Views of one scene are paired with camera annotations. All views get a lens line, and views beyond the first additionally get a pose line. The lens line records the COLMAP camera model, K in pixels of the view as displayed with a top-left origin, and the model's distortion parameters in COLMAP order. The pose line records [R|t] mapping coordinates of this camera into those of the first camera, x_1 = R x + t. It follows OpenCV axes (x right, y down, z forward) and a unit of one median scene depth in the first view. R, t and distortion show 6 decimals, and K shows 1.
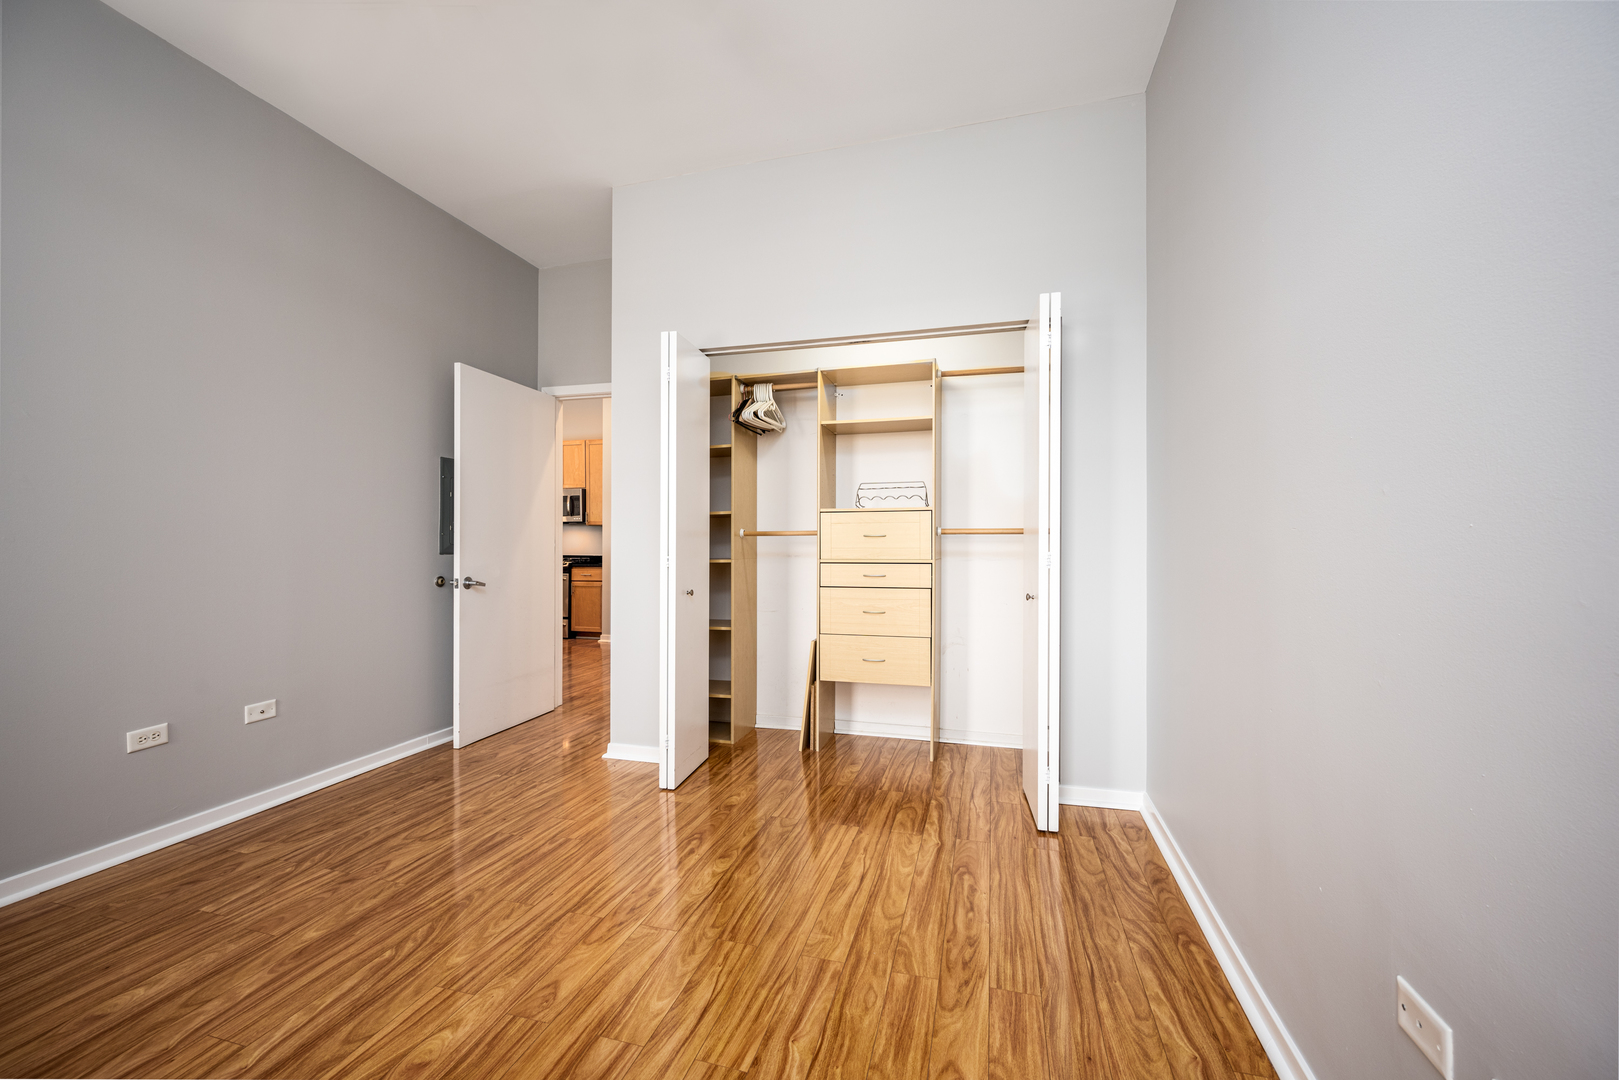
lens RADIAL K [[648.8, 0, 810.5], [0, 648.8, 540.1], [0, 0, 1]] dist [-0.005497, 0.001886]
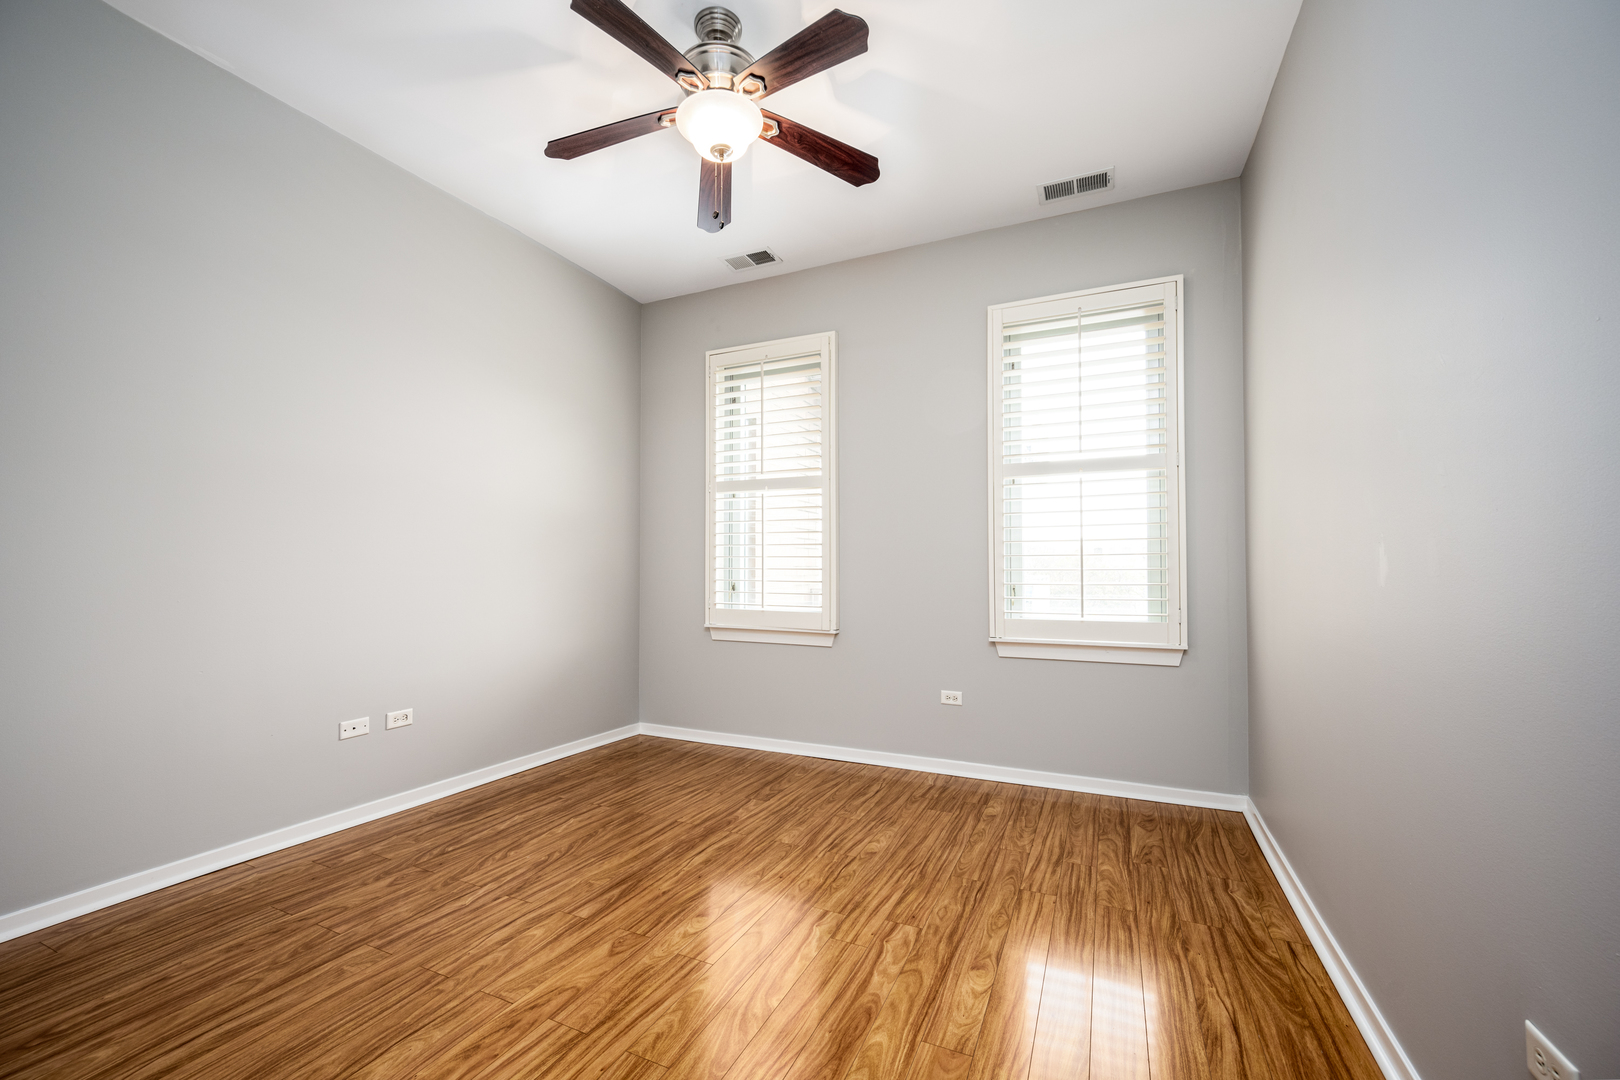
lens RADIAL K [[649.2, 0, 809.9], [0, 649.2, 546.1], [0, 0, 1]] dist [-0.005497, 0.001886]
pose [[-0.989068, 0.001726, 0.147452, -0.856473], [-0.003313, 0.999419, -0.033917, 0.001353], [-0.147425, -0.034035, -0.988488, 1.978927]]
